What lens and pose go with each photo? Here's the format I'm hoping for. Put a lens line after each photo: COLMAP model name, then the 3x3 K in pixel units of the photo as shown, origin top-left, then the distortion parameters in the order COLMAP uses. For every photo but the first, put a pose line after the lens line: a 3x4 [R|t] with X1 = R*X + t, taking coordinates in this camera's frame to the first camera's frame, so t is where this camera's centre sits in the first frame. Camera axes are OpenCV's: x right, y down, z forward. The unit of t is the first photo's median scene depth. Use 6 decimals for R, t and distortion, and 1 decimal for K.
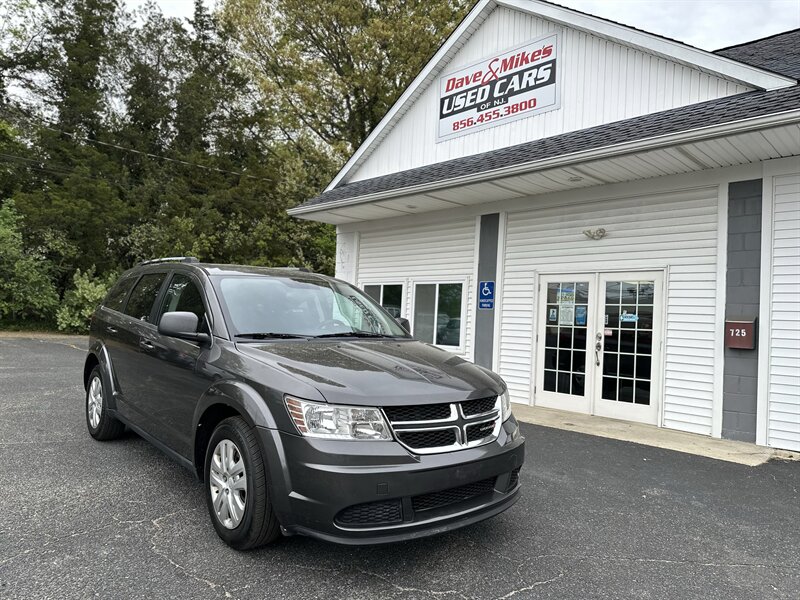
lens RADIAL K [[555.7, 0, 395.8], [0, 555.7, 302.4], [0, 0, 1]] dist [0.062713, -0.085479]
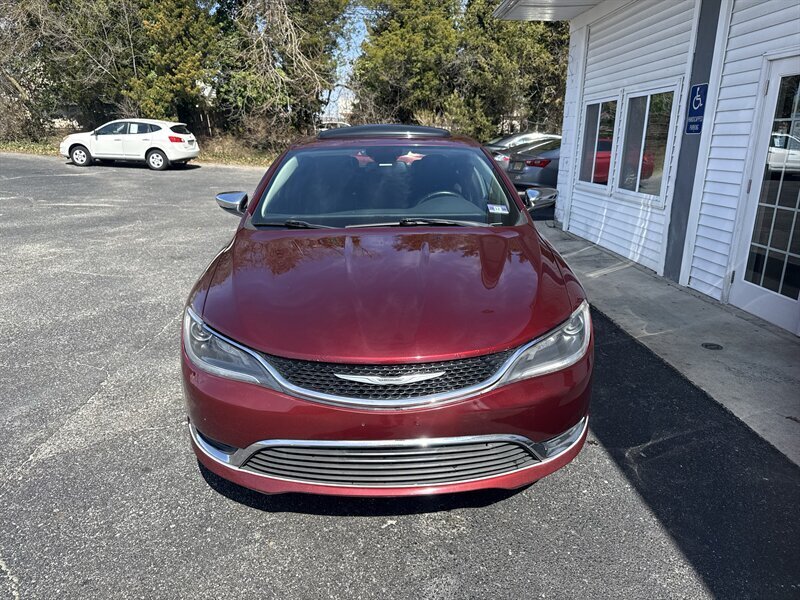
lens RADIAL K [[557.7, 0, 400.4], [0, 557.7, 301.1], [0, 0, 1]] dist [0.045855, -0.061694]
pose [[0.734788, 0.147915, -0.661972, 0.368818], [0.050933, 0.961146, 0.271299, 0.005158], [0.676381, -0.233064, 0.698706, 0.335500]]
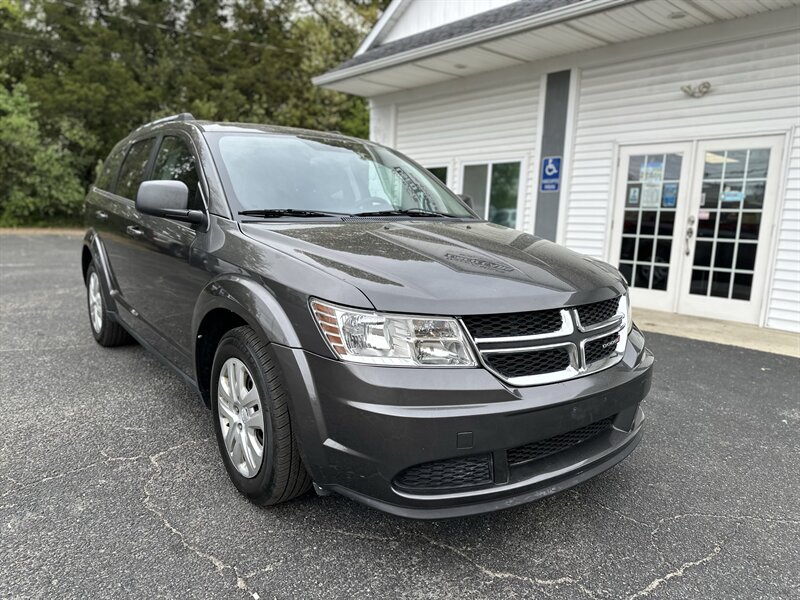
lens RADIAL K [[557.7, 0, 395.6], [0, 557.7, 305.1], [0, 0, 1]] dist [0.045855, -0.061694]
pose [[0.998023, -0.004453, -0.062699, -0.019321], [0.016288, 0.981736, 0.189550, 0.017216], [0.060710, -0.190196, 0.979867, 0.119672]]
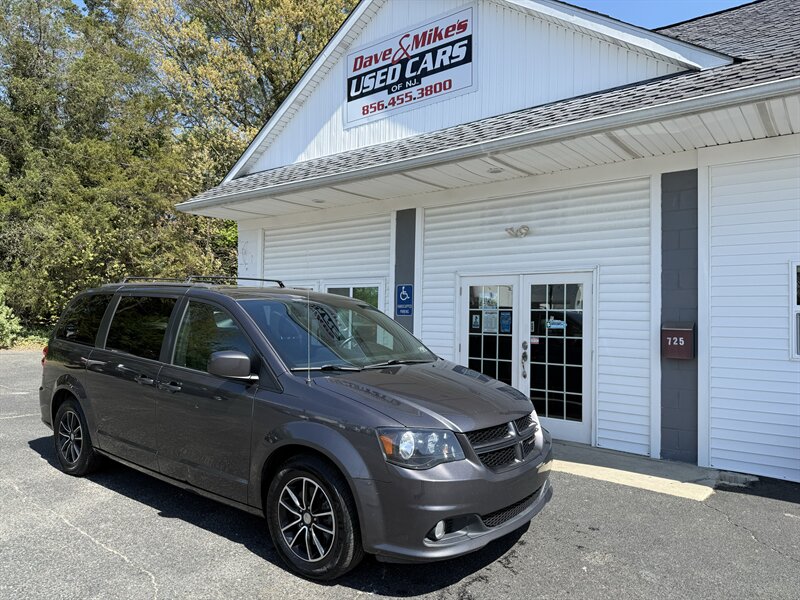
lens RADIAL K [[555.7, 0, 395.1], [0, 555.7, 300.3], [0, 0, 1]] dist [0.062713, -0.085479]
pose [[0.992558, -0.028734, 0.118336, 0.044533], [0.027205, 0.999524, 0.014518, -0.026648], [-0.118697, -0.011190, 0.992867, 0.118109]]
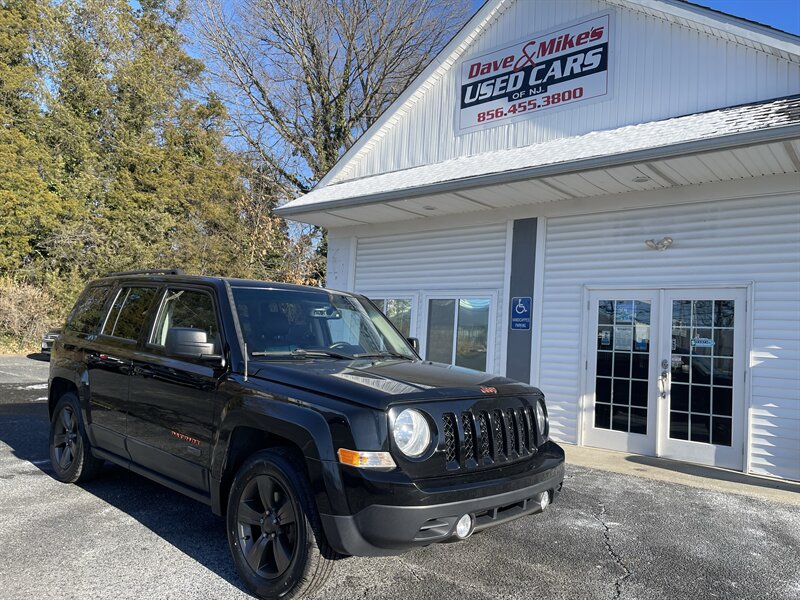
lens RADIAL K [[599.8, 0, 392.7], [0, 599.8, 297.6], [0, 0, 1]] dist [0.063293, -0.068147]
pose [[0.996307, 0.017213, 0.084125, -0.113618], [-0.014085, 0.999192, -0.037640, 0.000529], [-0.084705, 0.036316, 0.995744, 0.101034]]
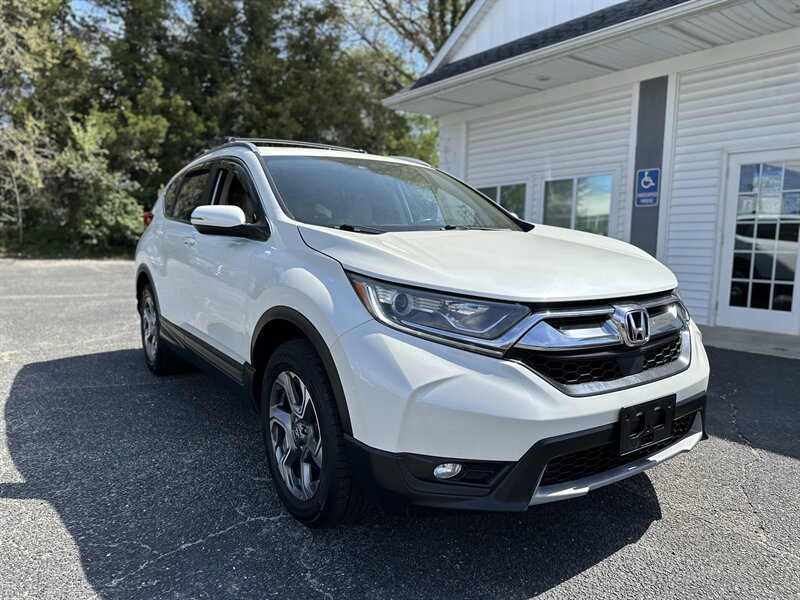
lens RADIAL K [[557.7, 0, 398.1], [0, 557.7, 309.8], [0, 0, 1]] dist [0.045855, -0.061694]
pose [[0.991047, -0.022351, -0.131629, -0.085878], [0.042788, 0.987058, 0.154547, 0.020330], [0.126471, -0.158796, 0.979178, 0.159475]]
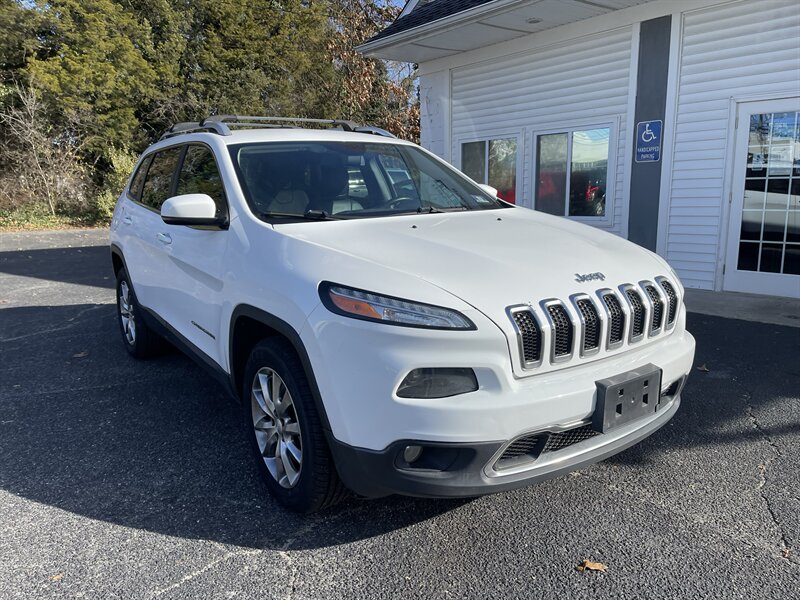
lens RADIAL K [[599.8, 0, 397.2], [0, 599.8, 301.2], [0, 0, 1]] dist [0.063293, -0.068147]
pose [[0.993342, -0.047976, -0.104742, -0.088658], [0.069316, 0.975080, 0.210749, 0.000871], [0.092021, -0.216606, 0.971913, 0.171459]]
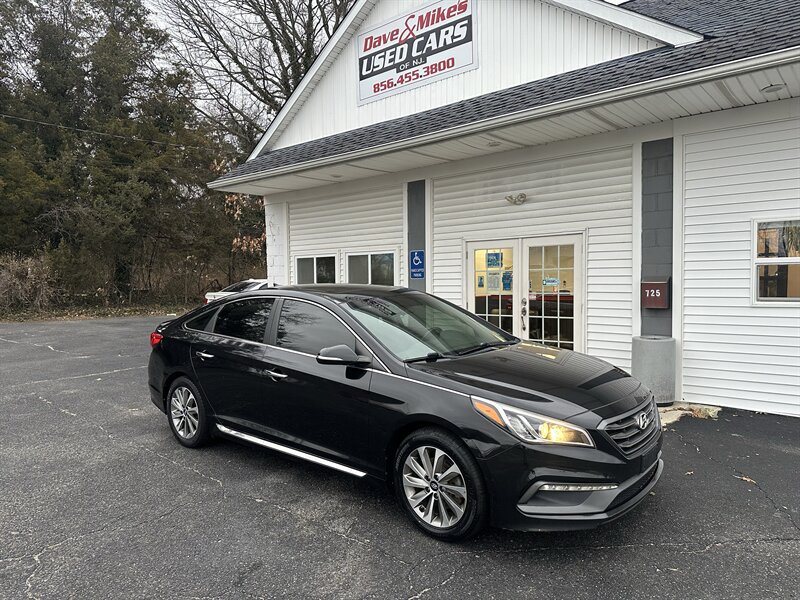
lens RADIAL K [[557.7, 0, 399.2], [0, 557.7, 304.4], [0, 0, 1]] dist [0.045855, -0.061694]
pose [[0.994821, -0.067408, 0.076077, 0.053383], [0.060801, 0.994434, 0.086052, -0.030543], [-0.081454, -0.080980, 0.993382, 0.014991]]
